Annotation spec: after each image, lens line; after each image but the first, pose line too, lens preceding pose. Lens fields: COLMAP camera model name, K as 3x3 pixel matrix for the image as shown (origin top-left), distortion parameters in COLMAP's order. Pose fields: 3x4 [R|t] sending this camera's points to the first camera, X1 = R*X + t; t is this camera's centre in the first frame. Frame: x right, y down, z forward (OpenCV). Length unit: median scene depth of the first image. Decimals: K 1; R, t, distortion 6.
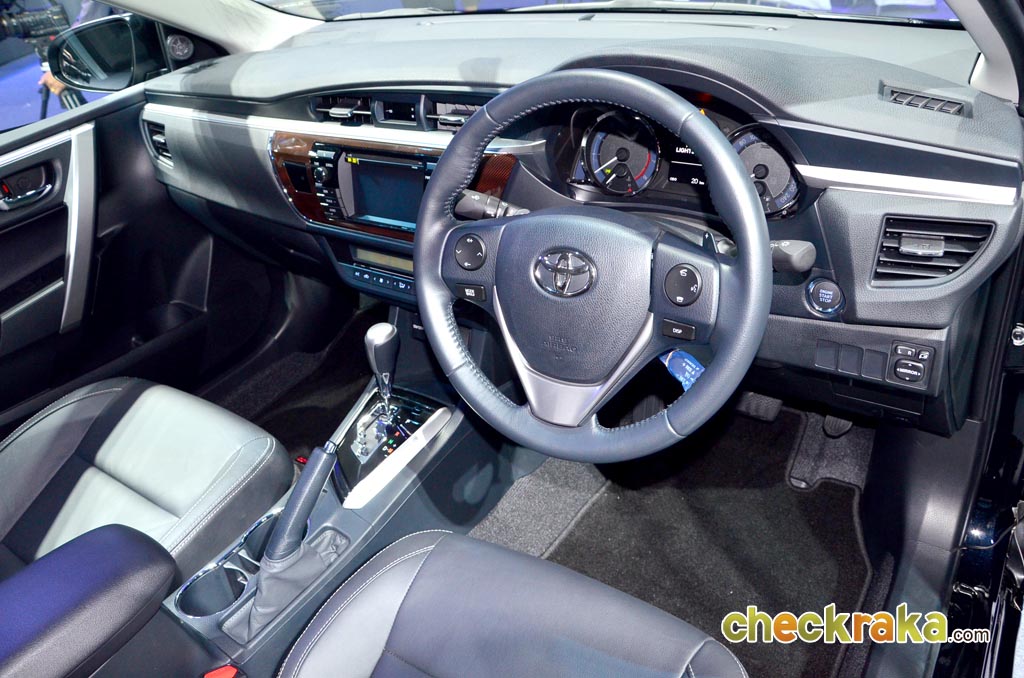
lens RADIAL K [[788.8, 0, 512.0], [0, 788.8, 339.0], [0, 0, 1]] dist [-0.119149, 0.004848]
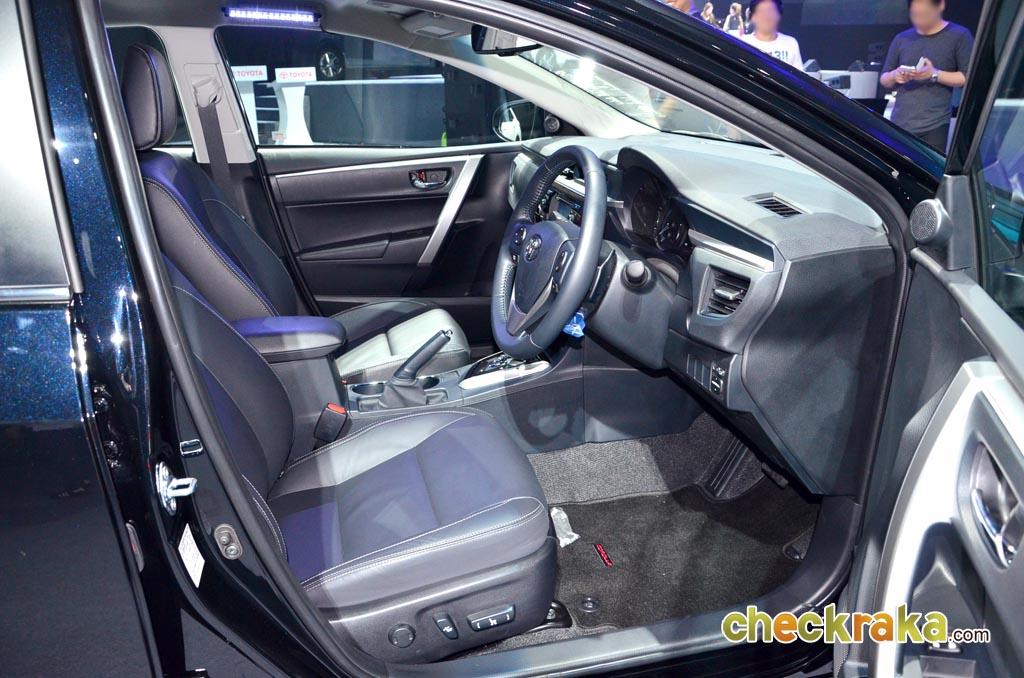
lens RADIAL K [[788.8, 0, 512.0], [0, 788.8, 339.0], [0, 0, 1]] dist [-0.119149, 0.004848]
pose [[0.732633, 0.315878, -0.602885, 0.709805], [-0.409600, 0.912048, -0.019889, 0.096334], [0.543578, 0.261513, 0.797580, -0.244491]]
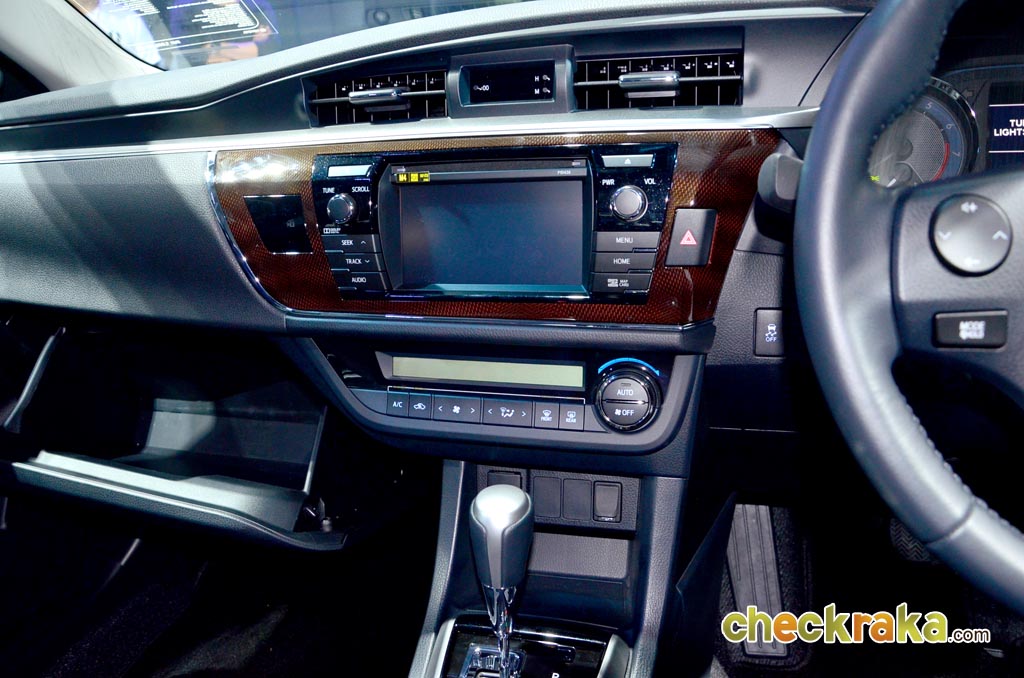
lens RADIAL K [[788.8, 0, 512.0], [0, 788.8, 339.0], [0, 0, 1]] dist [-0.119149, 0.004848]
pose [[0.947666, -0.053814, 0.314696, -0.292680], [0.129866, 0.965436, -0.225981, 0.003706], [-0.291658, 0.255023, 0.921900, 0.490064]]
